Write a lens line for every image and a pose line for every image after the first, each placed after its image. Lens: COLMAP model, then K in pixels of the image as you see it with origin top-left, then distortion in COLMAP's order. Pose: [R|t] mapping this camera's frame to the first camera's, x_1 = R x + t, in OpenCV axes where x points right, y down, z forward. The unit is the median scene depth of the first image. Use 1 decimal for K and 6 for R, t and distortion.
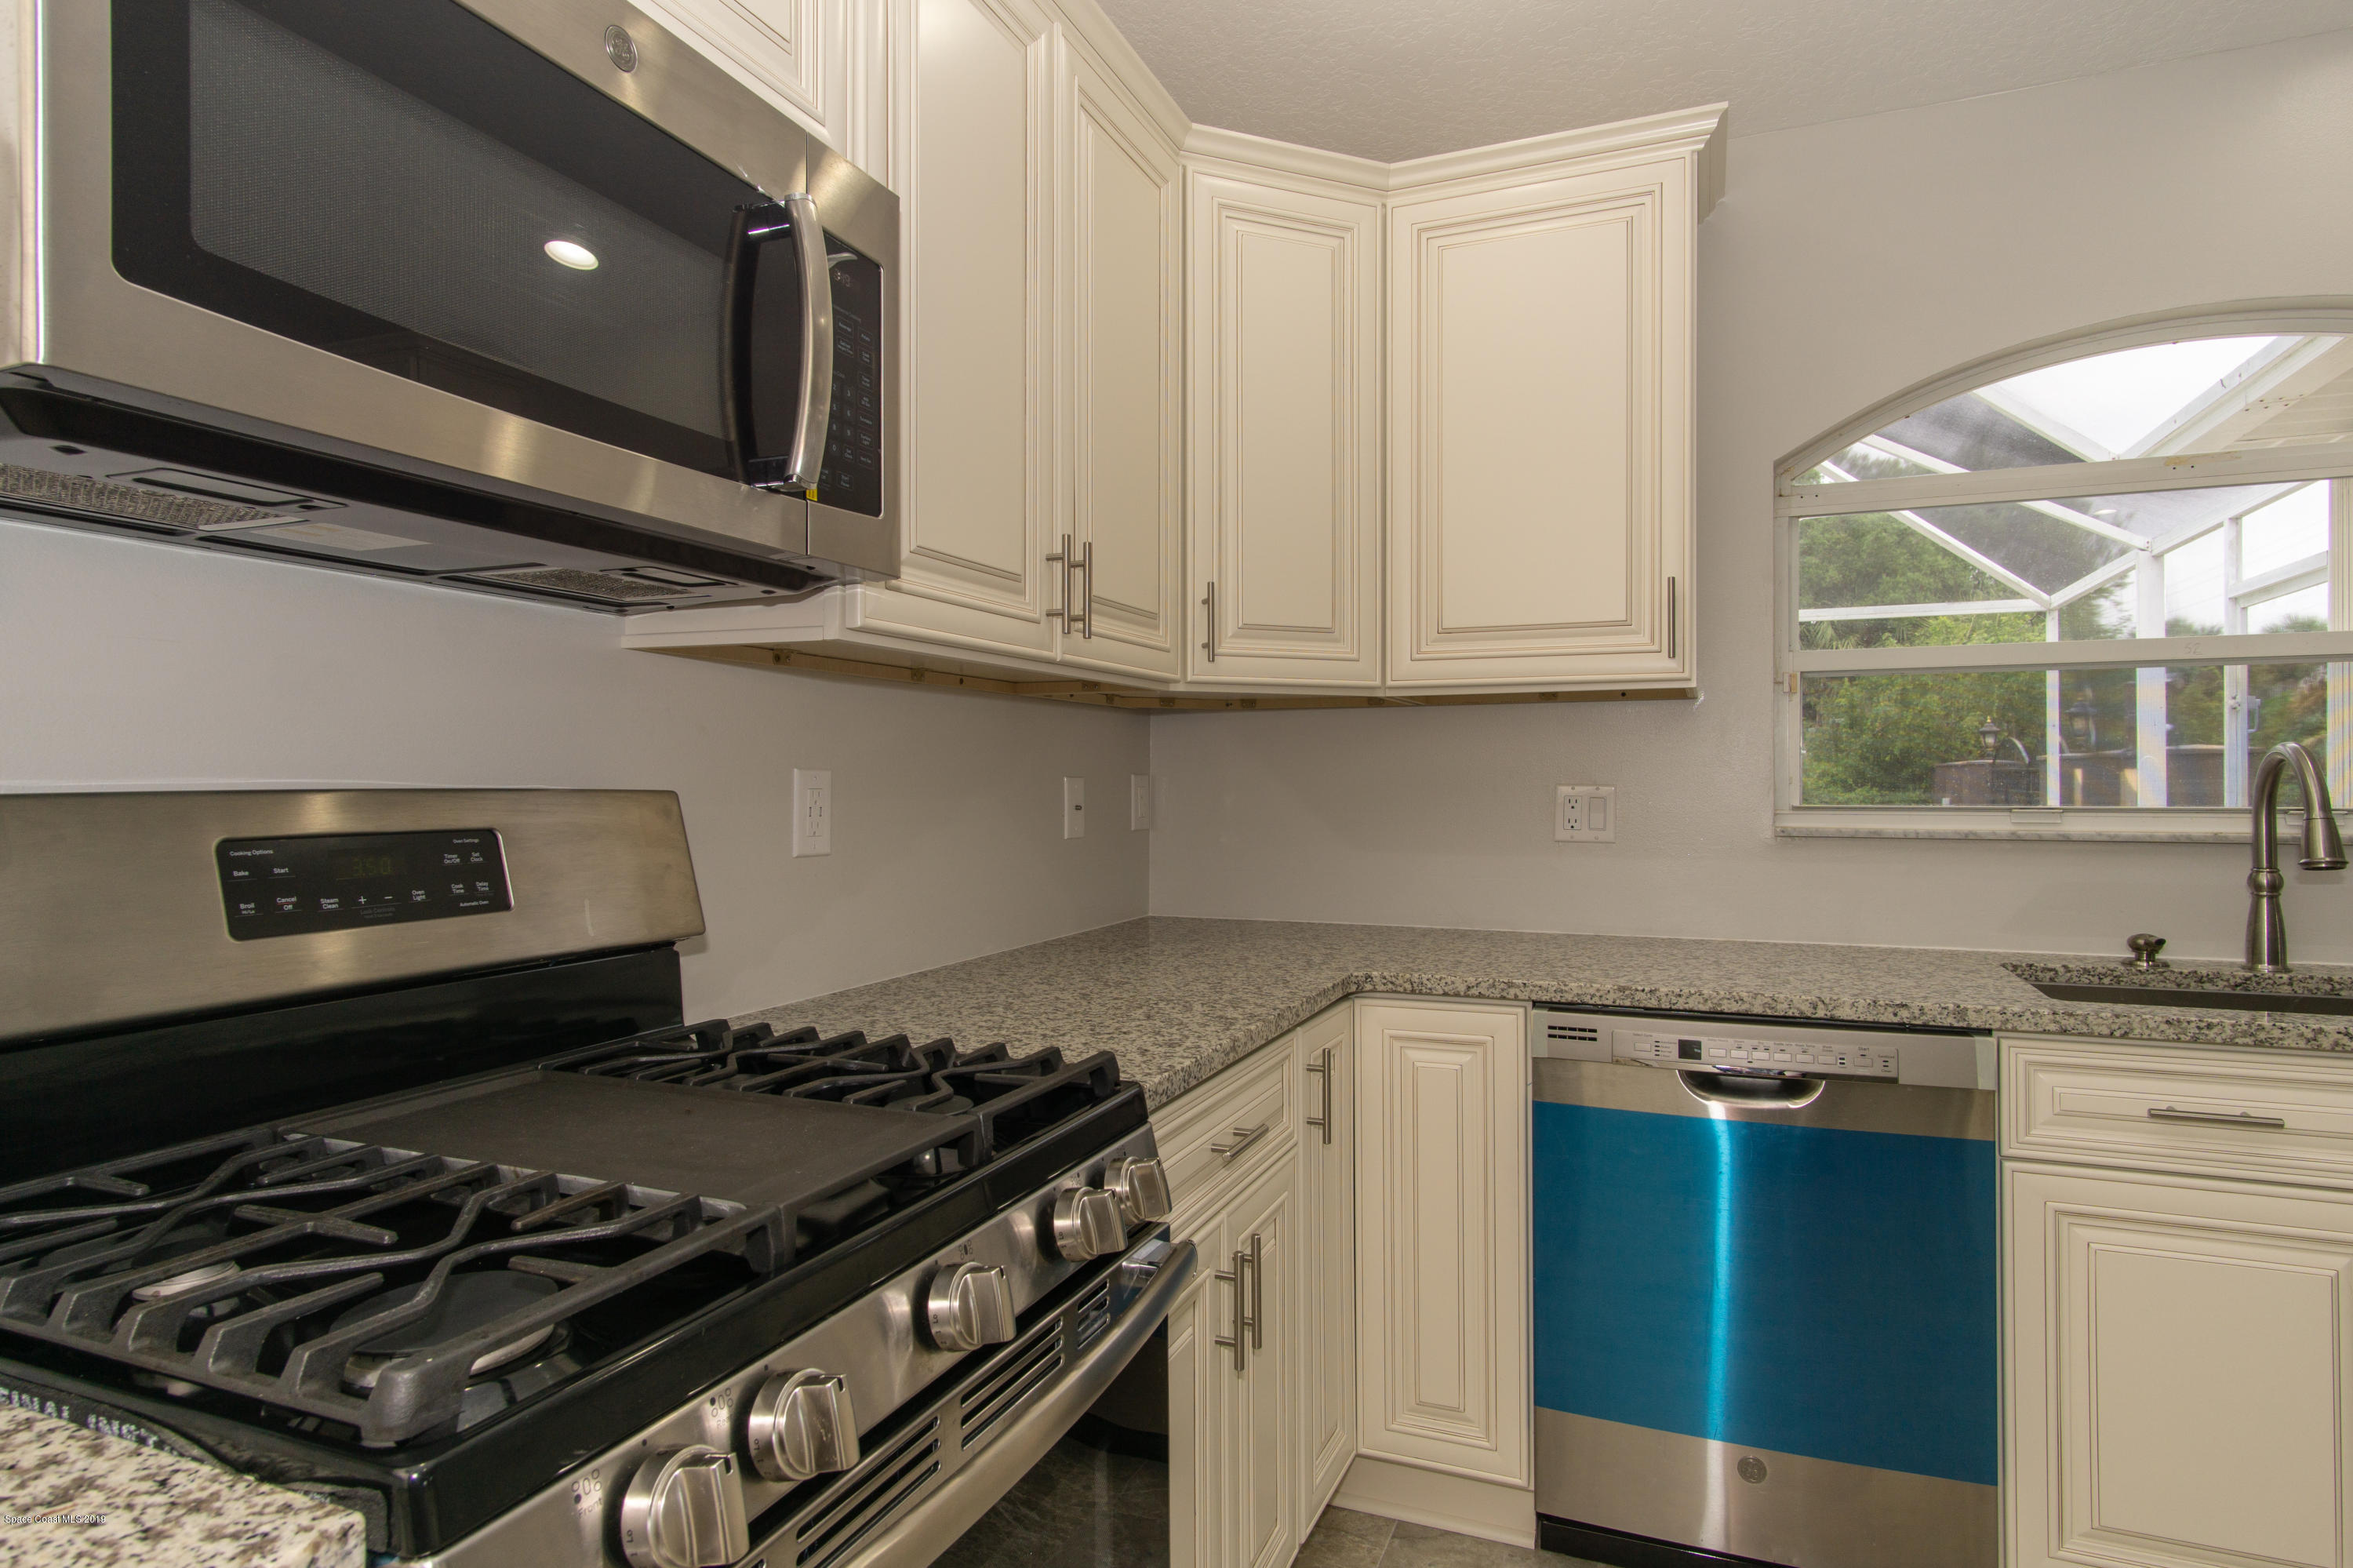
lens RADIAL K [[1277.7, 0, 1187.3], [0, 1277.7, 773.6], [0, 0, 1]] dist [0.025837, -0.000804]
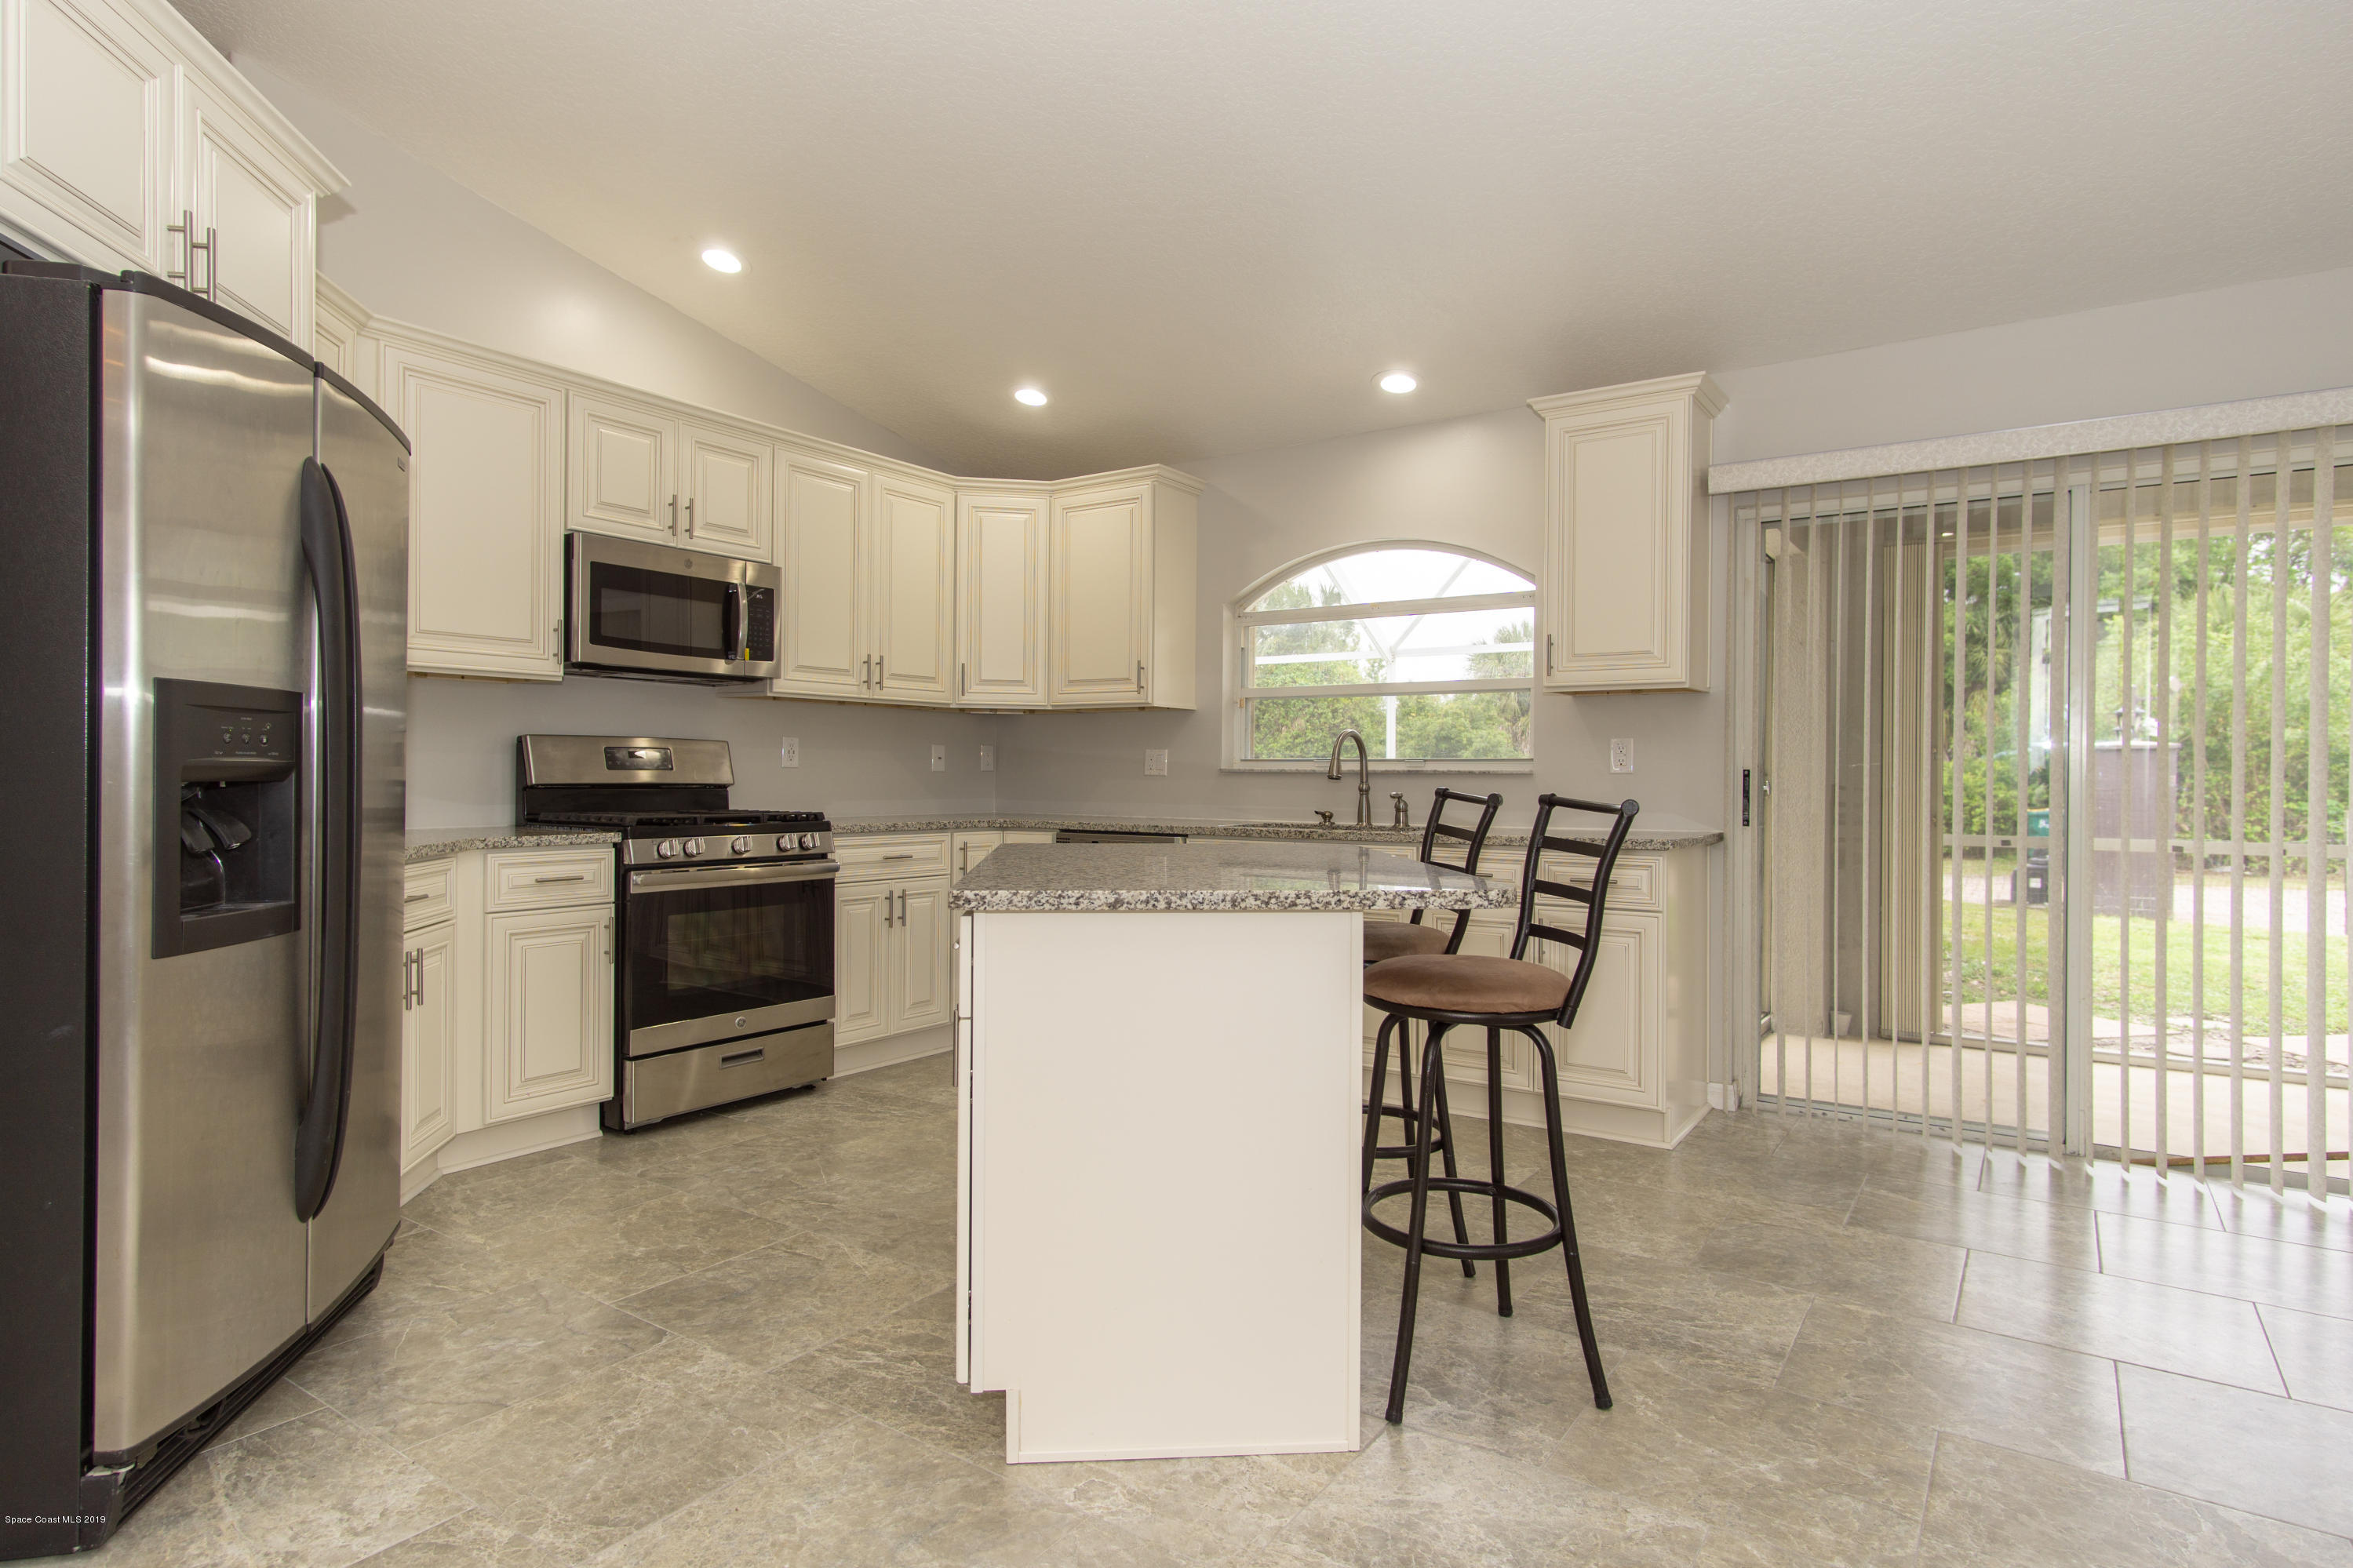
lens RADIAL K [[1258.5, 0, 1180.3], [0, 1258.5, 784.8], [0, 0, 1]] dist [-0.006703, 0.000650]
pose [[0.969745, 0.012190, -0.243814, 1.279908], [-0.010356, 0.999908, 0.008801, 0.074363], [0.243899, -0.006010, 0.969782, -1.561128]]
